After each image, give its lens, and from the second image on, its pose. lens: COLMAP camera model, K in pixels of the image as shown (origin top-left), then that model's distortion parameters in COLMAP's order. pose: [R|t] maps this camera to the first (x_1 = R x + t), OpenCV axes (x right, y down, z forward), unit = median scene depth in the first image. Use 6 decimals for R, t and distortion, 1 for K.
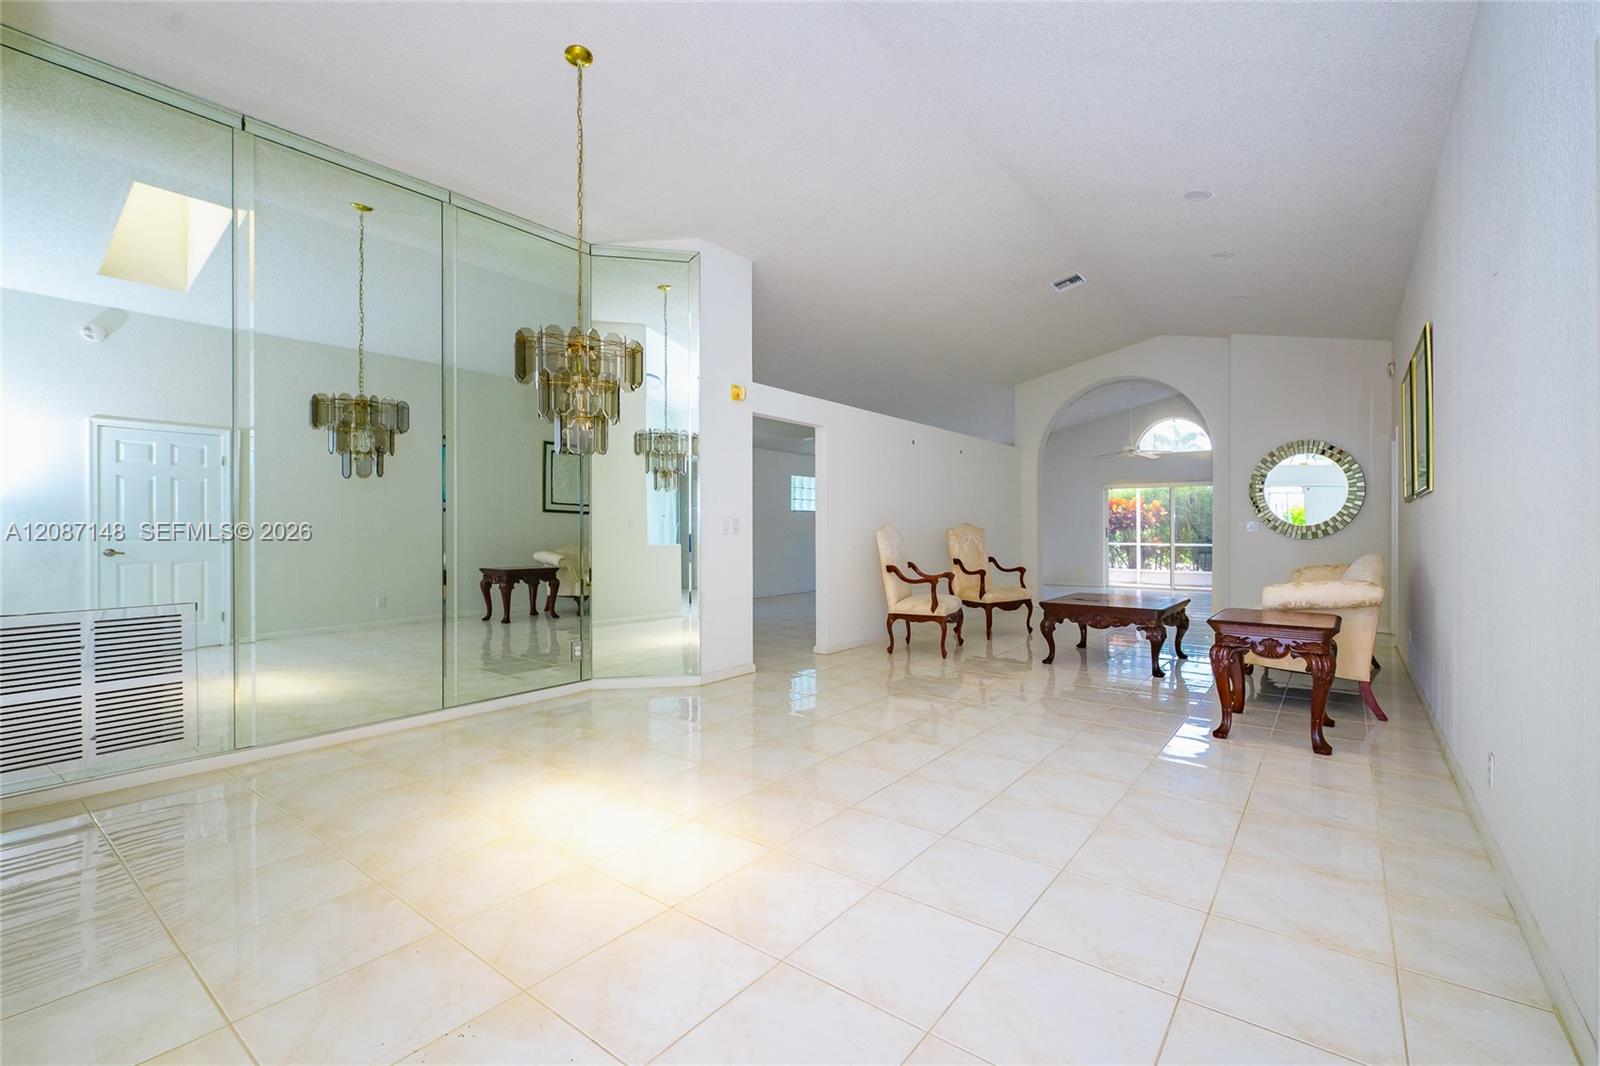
lens RADIAL K [[689.9, 0, 851.6], [0, 689.9, 530.8], [0, 0, 1]] dist [-0.008607, 0.000103]
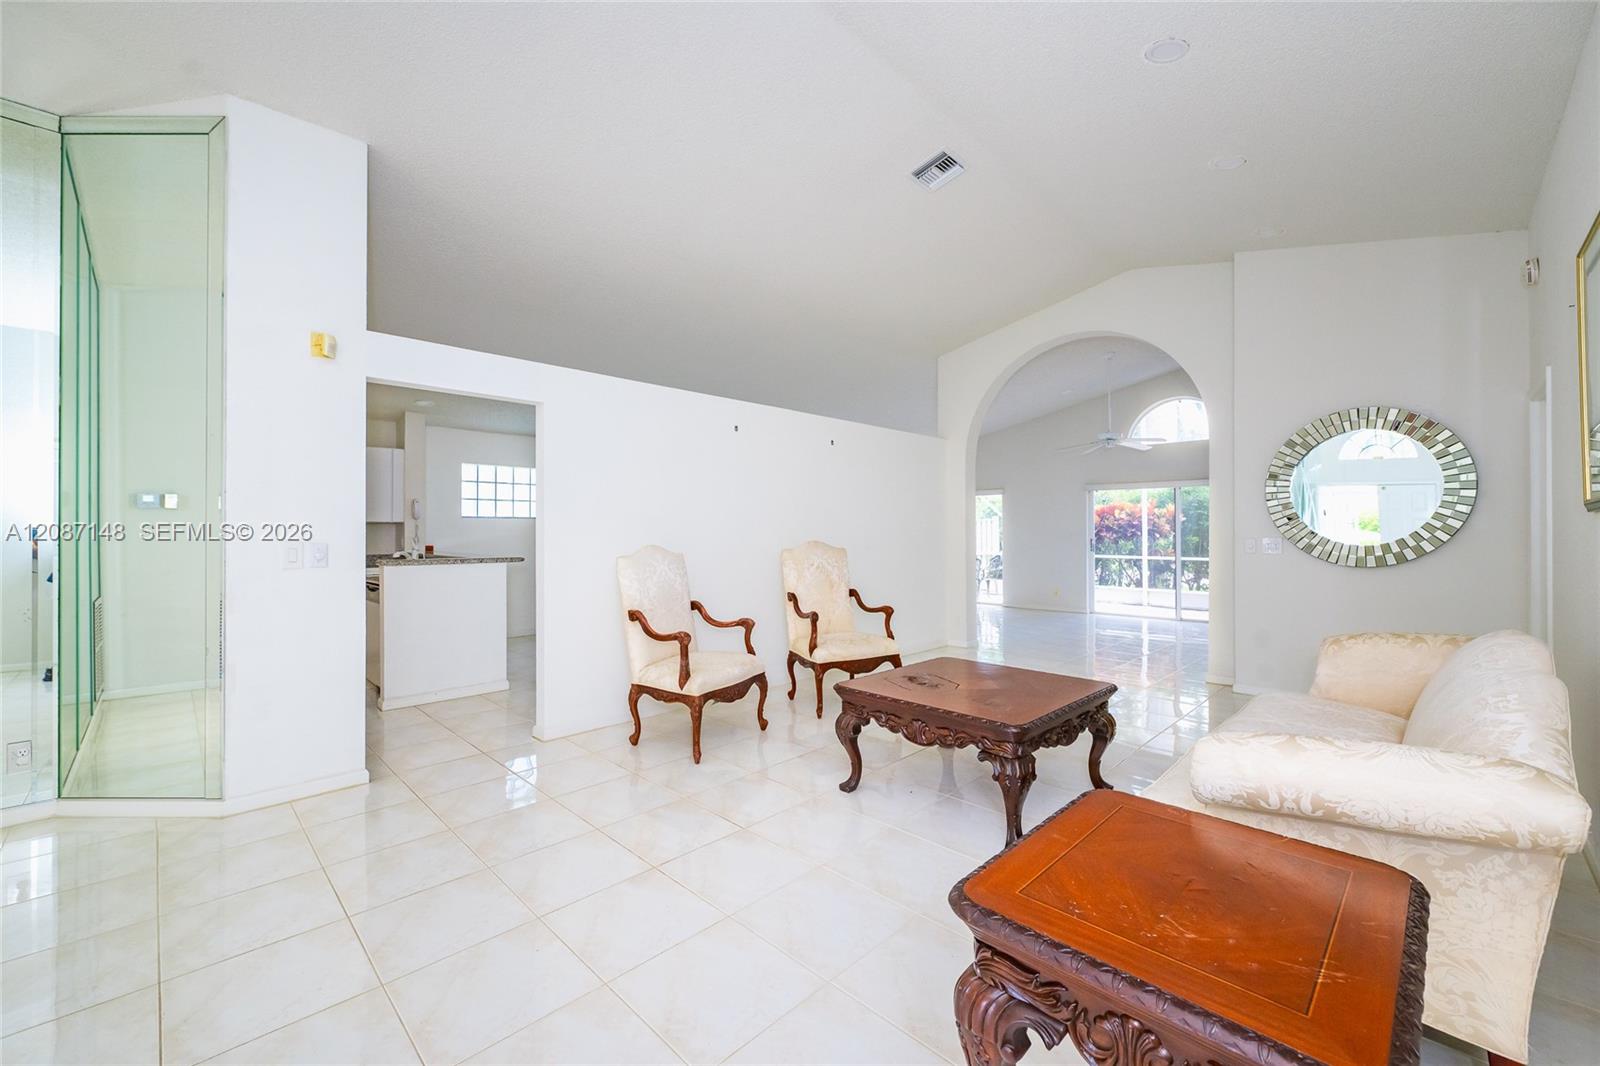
lens RADIAL K [[642.4, 0, 798.9], [0, 642.4, 527.9], [0, 0, 1]] dist [0.002436, -0.000302]
pose [[0.987475, -0.000294, -0.157772, 0.256781], [-0.000984, 0.999967, -0.008026, -0.018921], [0.157769, 0.008081, 0.987443, 0.357420]]
